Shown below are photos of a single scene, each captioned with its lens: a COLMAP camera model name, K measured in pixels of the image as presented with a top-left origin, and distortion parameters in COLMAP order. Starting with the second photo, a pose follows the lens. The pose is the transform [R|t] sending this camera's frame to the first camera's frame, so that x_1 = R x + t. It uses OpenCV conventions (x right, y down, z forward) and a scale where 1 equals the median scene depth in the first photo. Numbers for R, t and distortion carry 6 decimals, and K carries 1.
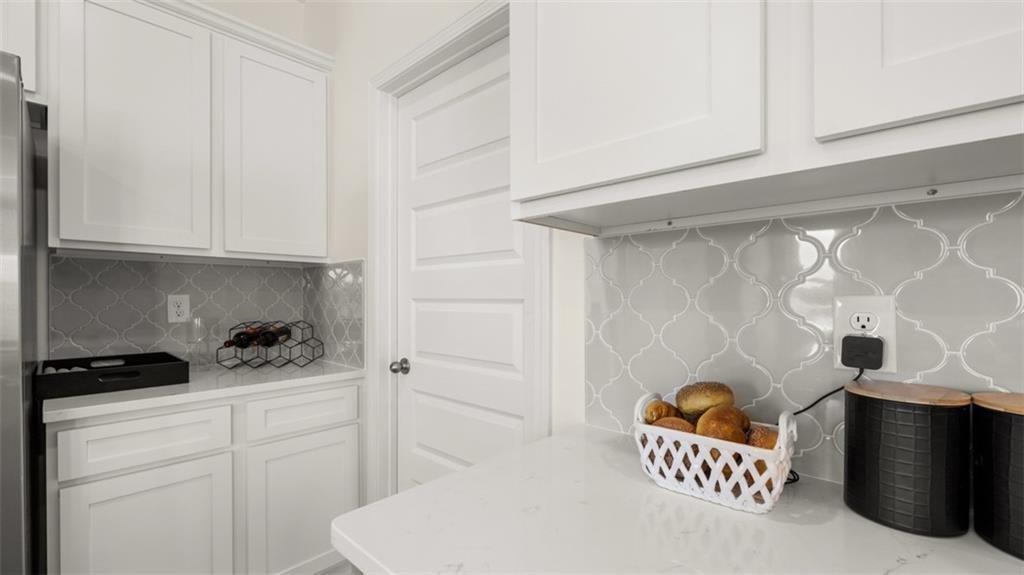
lens RADIAL K [[442.3, 0, 515.0], [0, 442.3, 296.7], [0, 0, 1]] dist [0.000392, 0.000089]
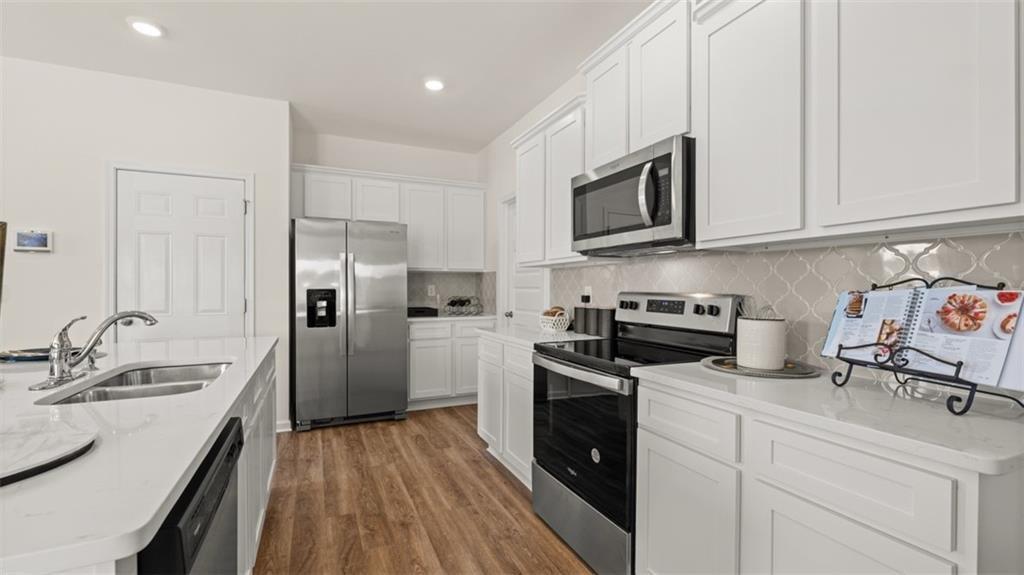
lens RADIAL K [[442.3, 0, 511.3], [0, 442.3, 287.7], [0, 0, 1]] dist [0.000392, 0.000089]
pose [[0.927764, 0.002999, -0.373156, 0.655158], [-0.002233, 0.999994, 0.002486, 0.001864], [0.373161, -0.001473, 0.927765, -1.257316]]
